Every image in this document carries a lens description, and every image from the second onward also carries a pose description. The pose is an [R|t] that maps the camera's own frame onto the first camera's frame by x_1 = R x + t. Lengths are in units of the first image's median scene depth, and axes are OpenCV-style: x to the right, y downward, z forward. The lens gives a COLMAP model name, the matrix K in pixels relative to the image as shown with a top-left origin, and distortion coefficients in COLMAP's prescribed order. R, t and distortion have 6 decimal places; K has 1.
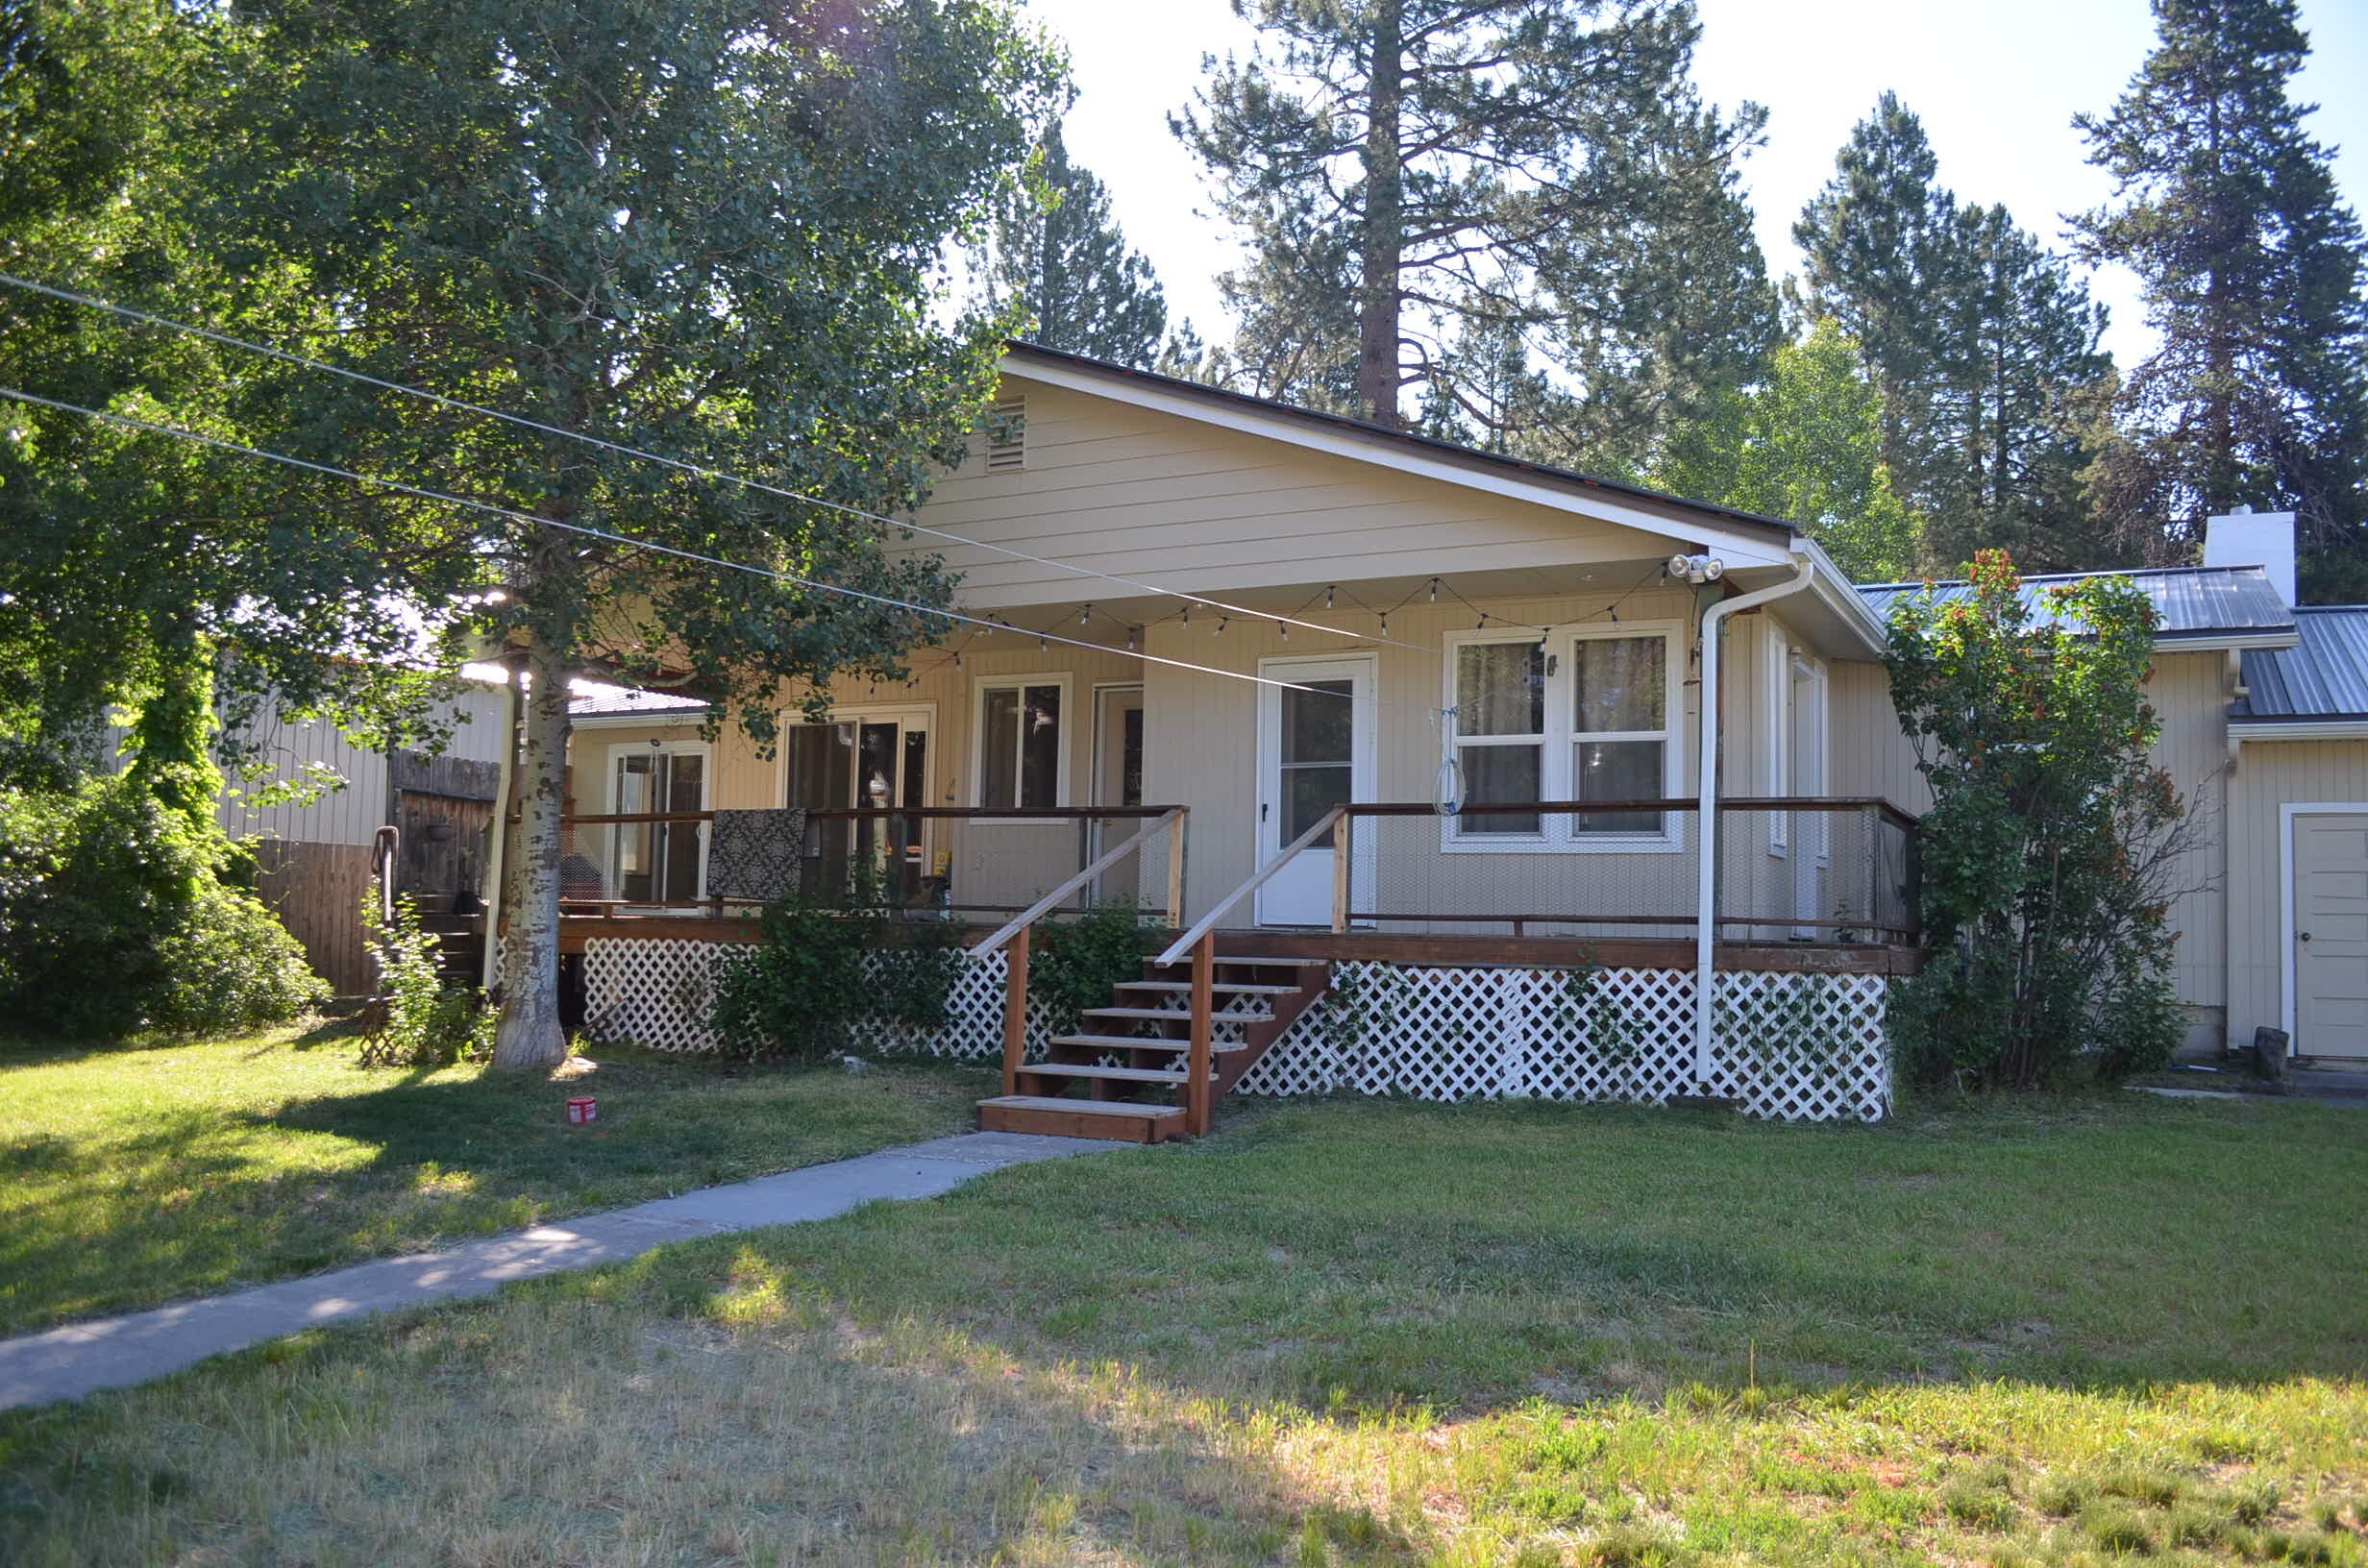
lens RADIAL K [[1870.0, 0, 1184.0], [0, 1870.0, 784.0], [0, 0, 1]] dist [-0.067947, 0.003378]
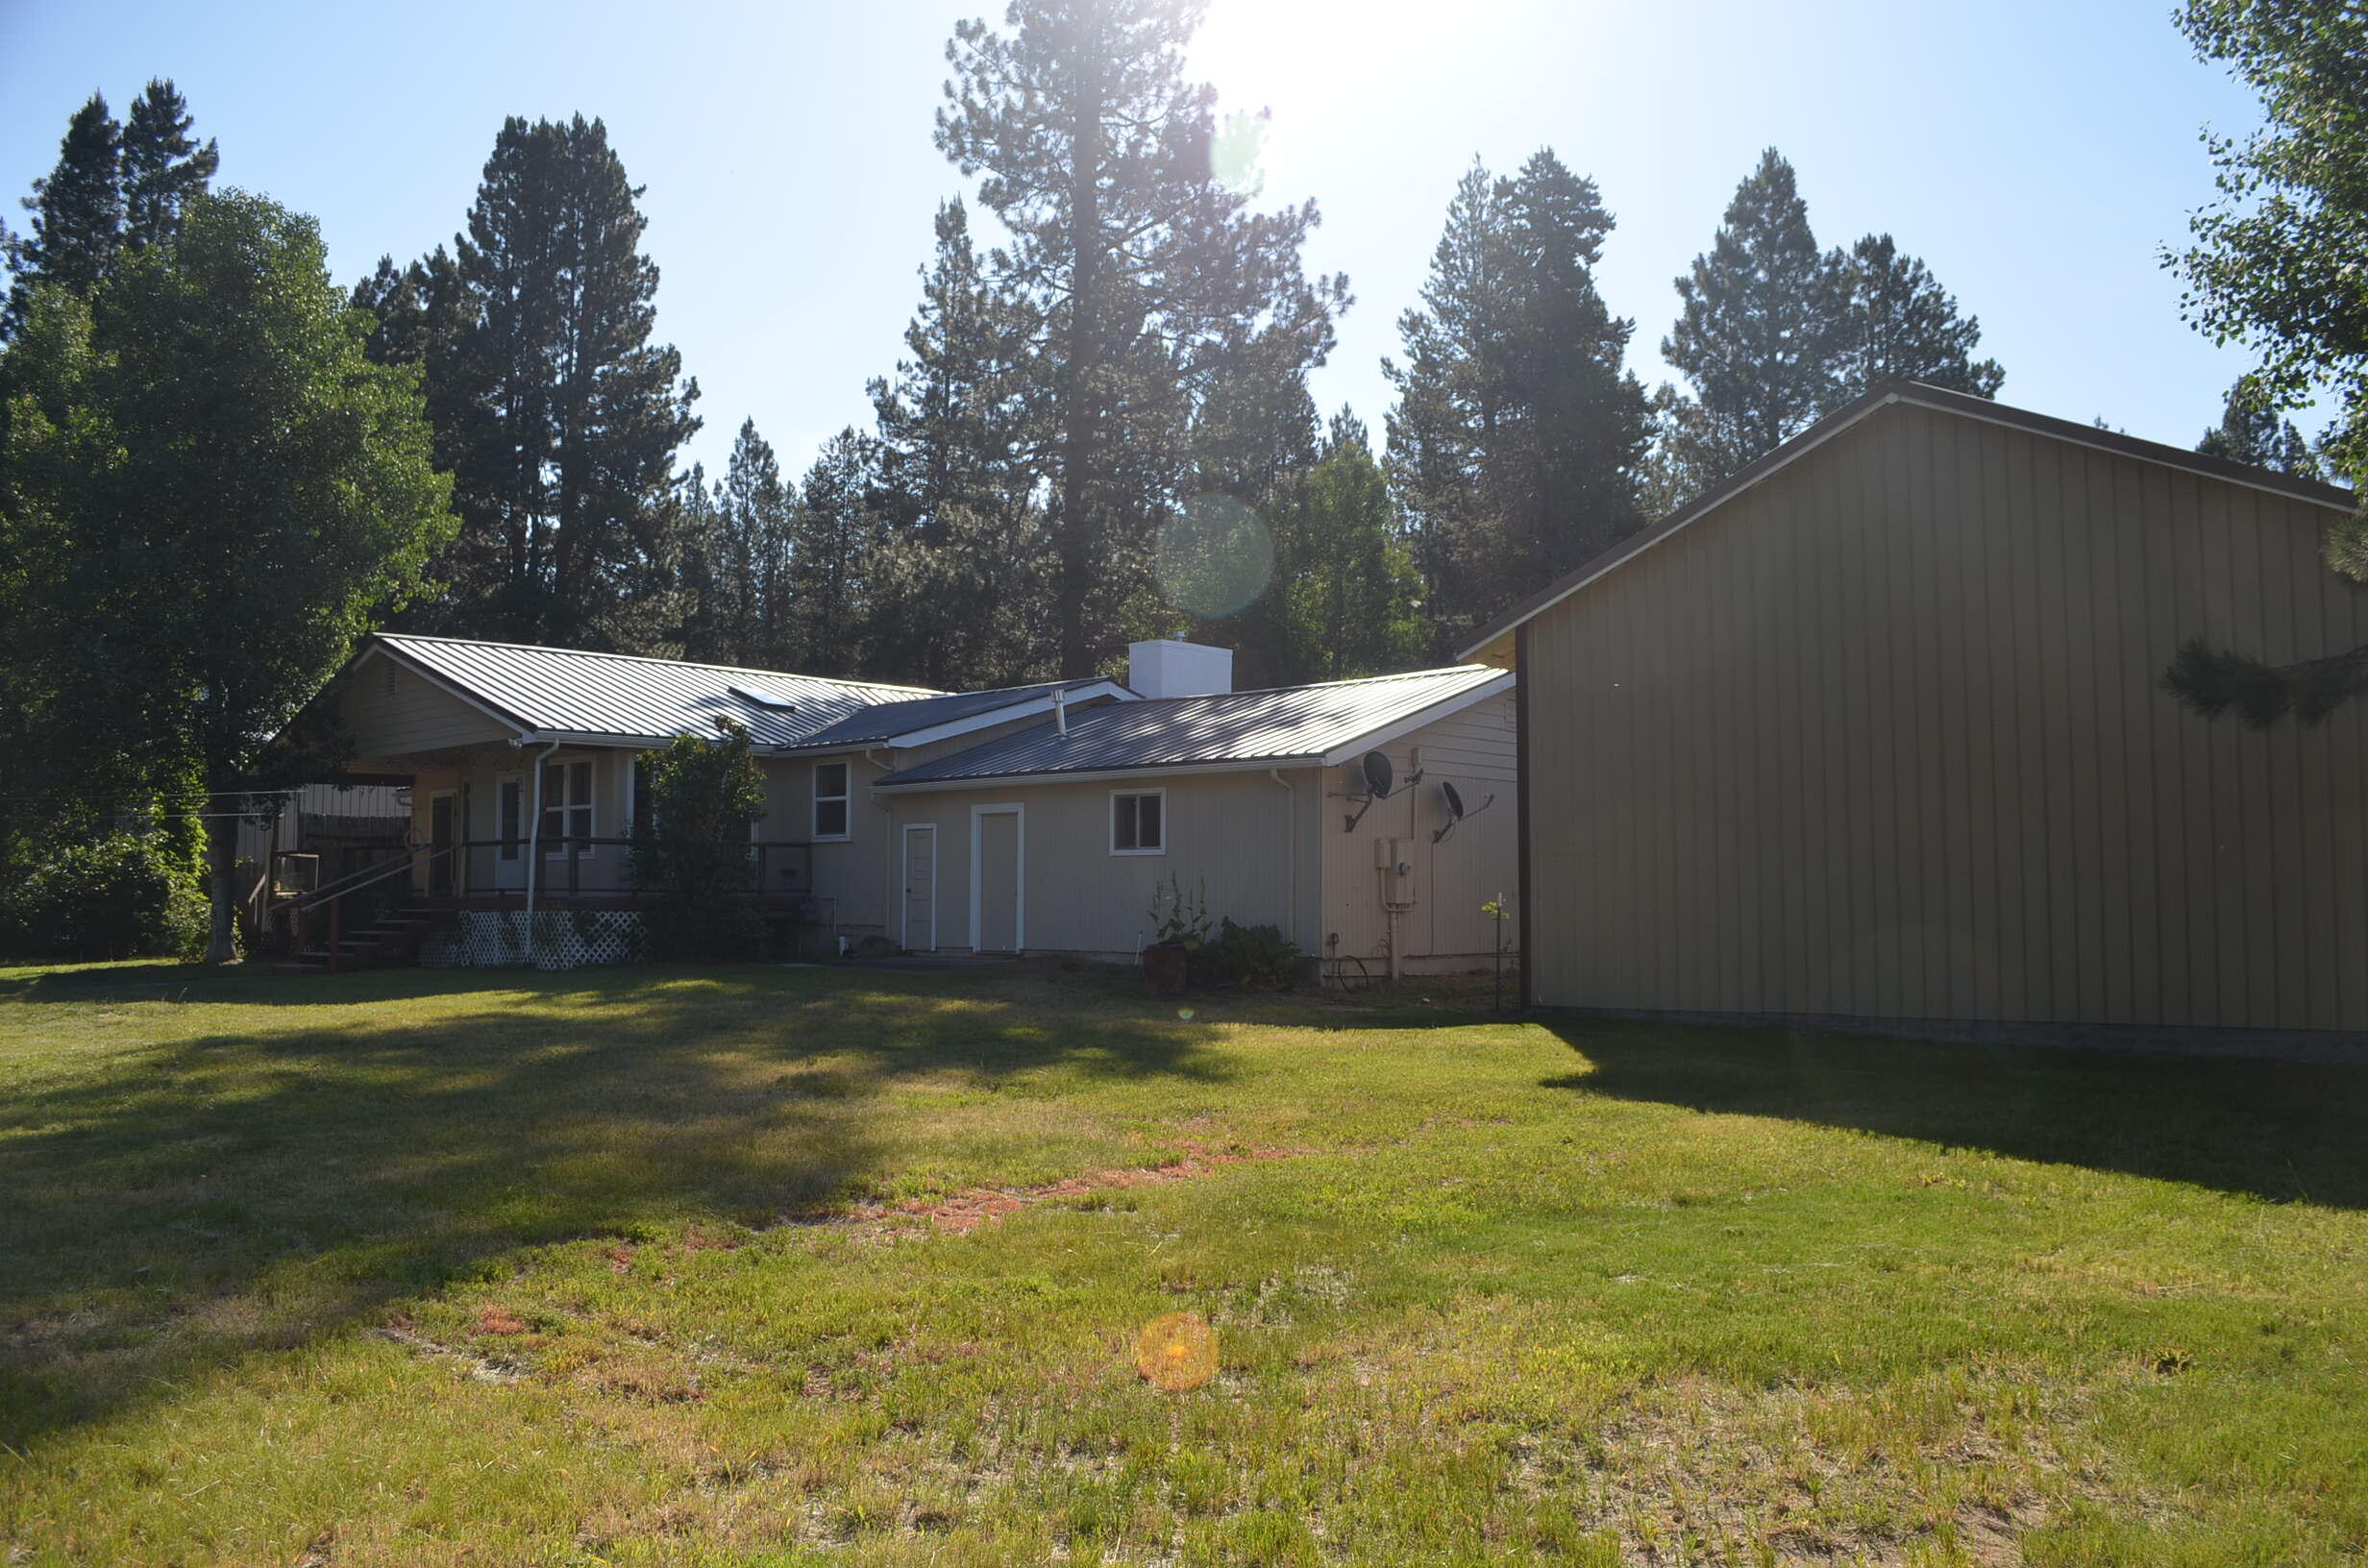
lens RADIAL K [[1860.4, 0, 1199.6], [0, 1860.4, 801.5], [0, 0, 1]] dist [-0.083998, 0.013117]
pose [[0.966386, -0.037043, -0.254414, 1.440761], [0.042797, 0.998937, 0.017119, -0.036275], [0.253510, -0.027432, 0.966944, -0.900833]]
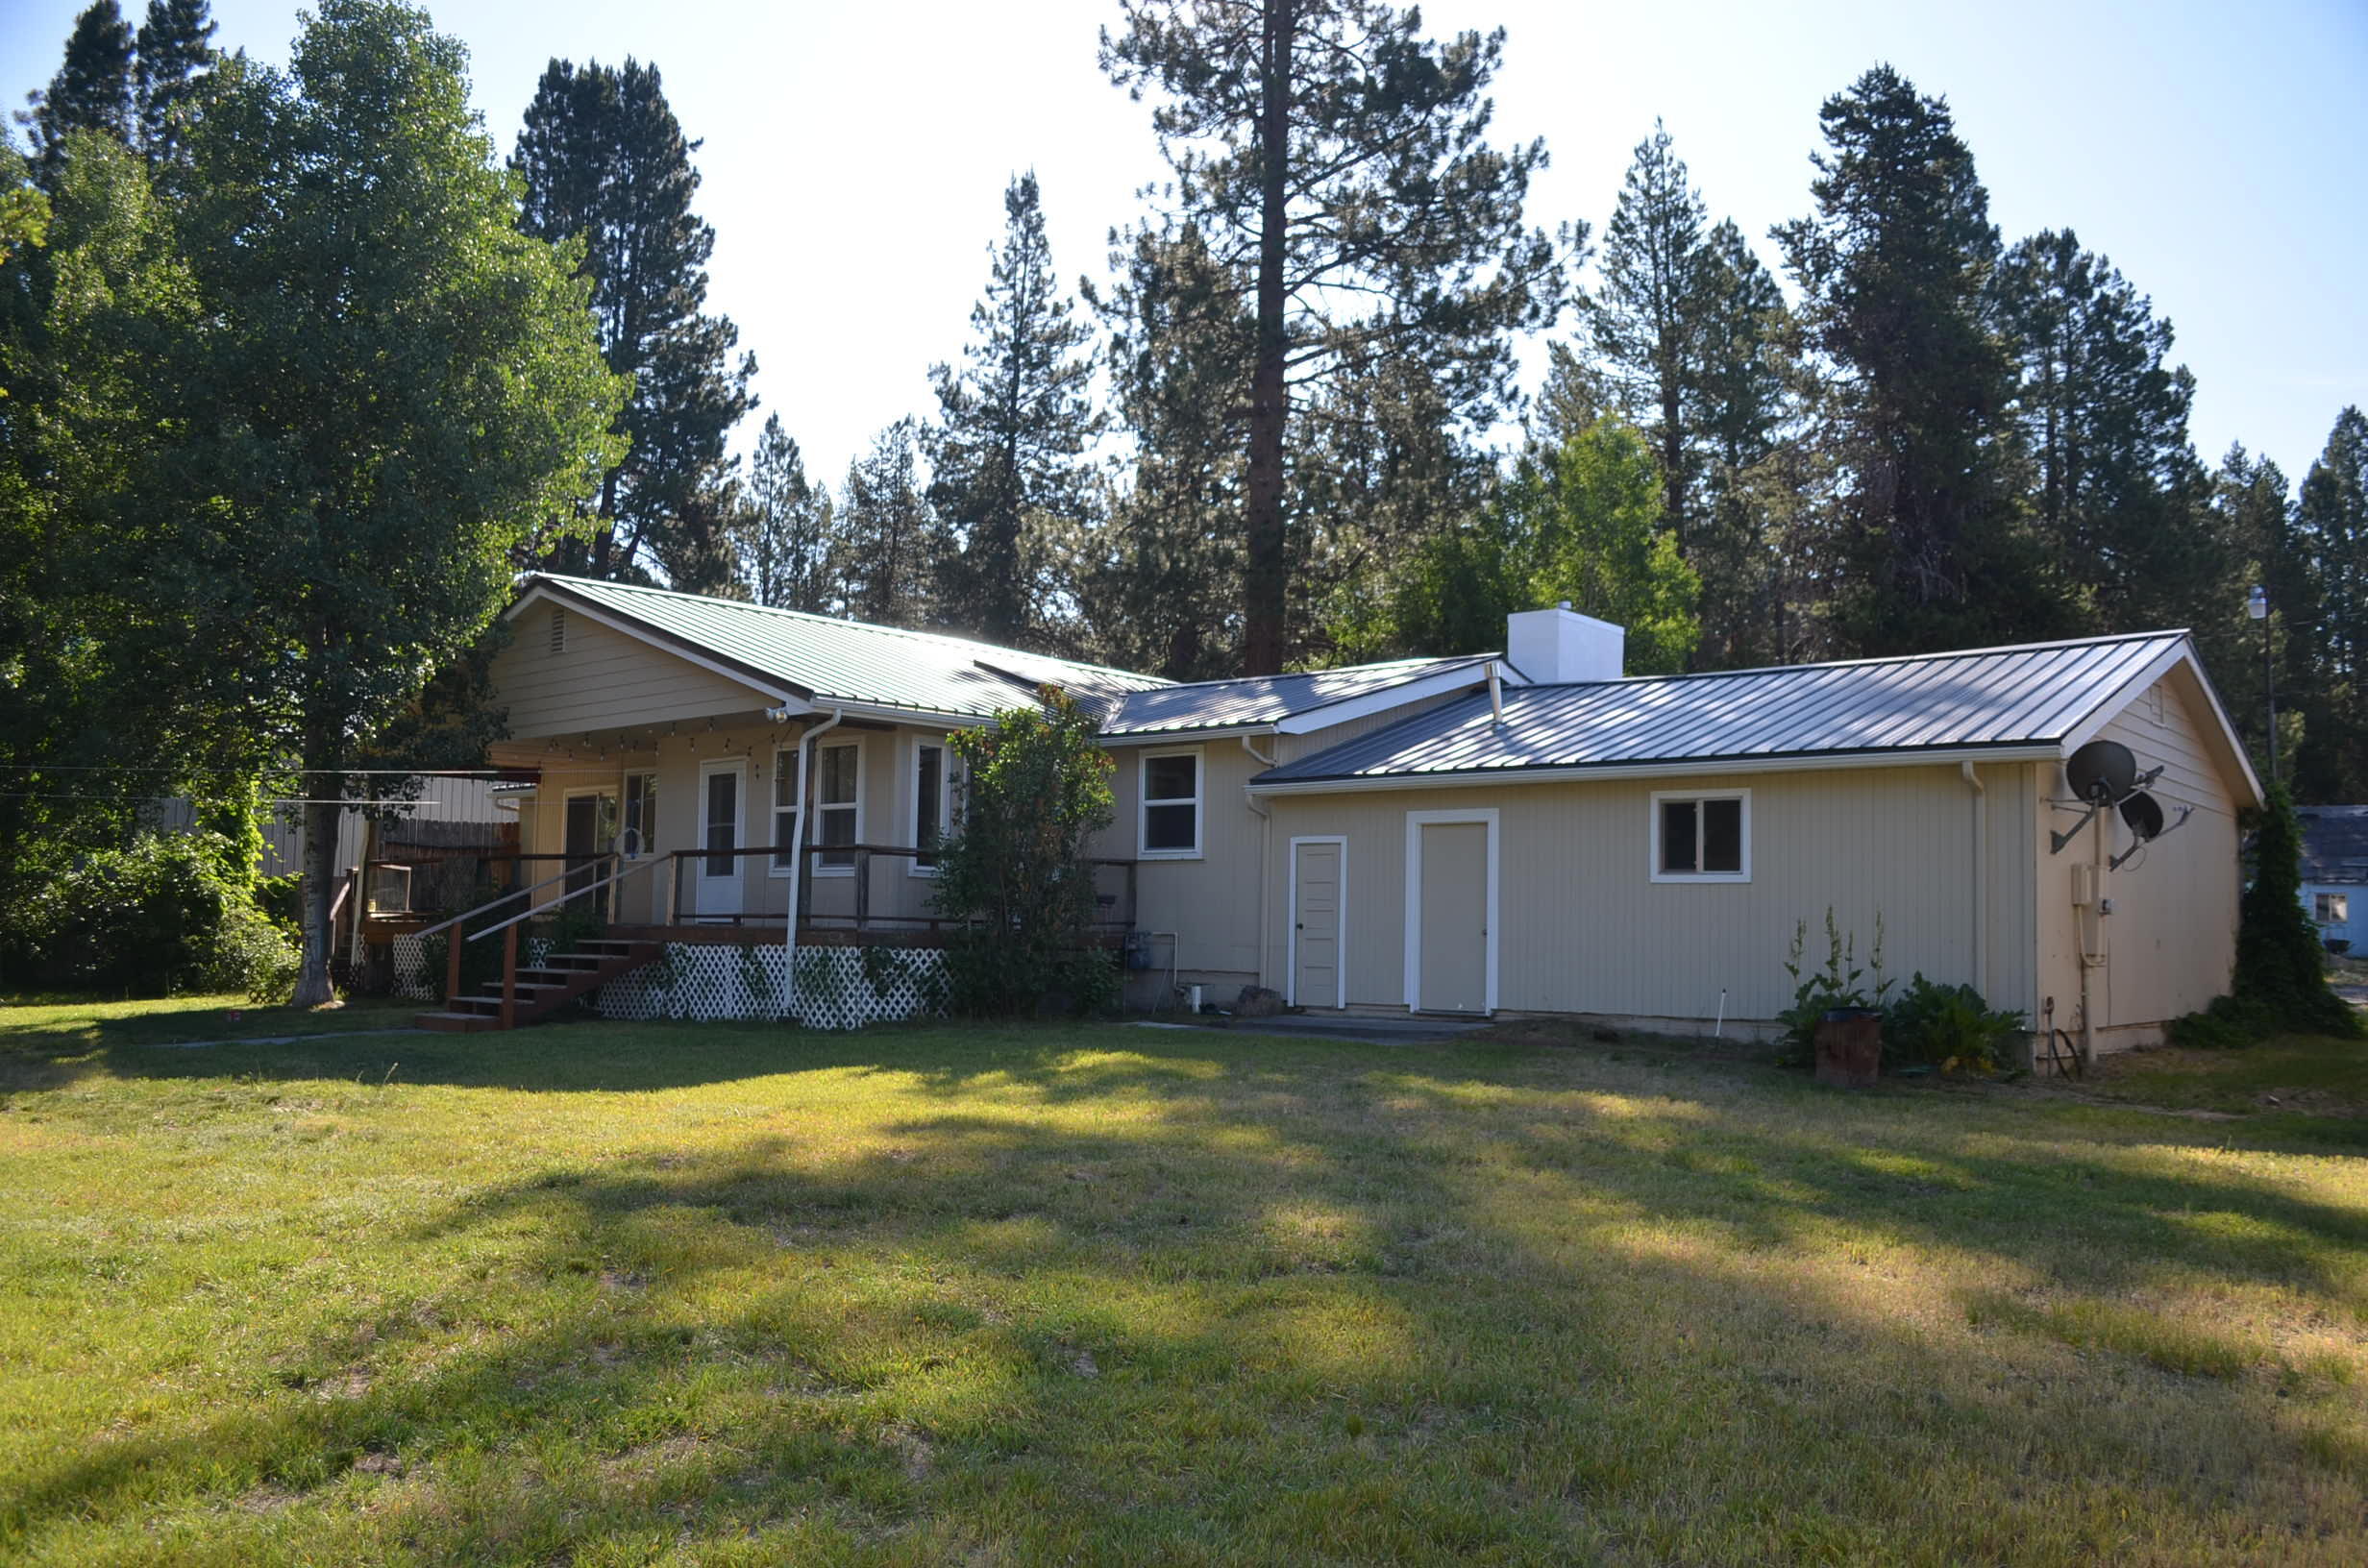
lens RADIAL K [[1860.4, 0, 1199.6], [0, 1860.4, 801.5], [0, 0, 1]] dist [-0.083998, 0.013117]
pose [[0.974431, -0.023864, -0.223415, 0.871677], [0.024296, 0.999704, -0.000816, -0.019519], [0.223369, -0.004633, 0.974723, -0.508352]]
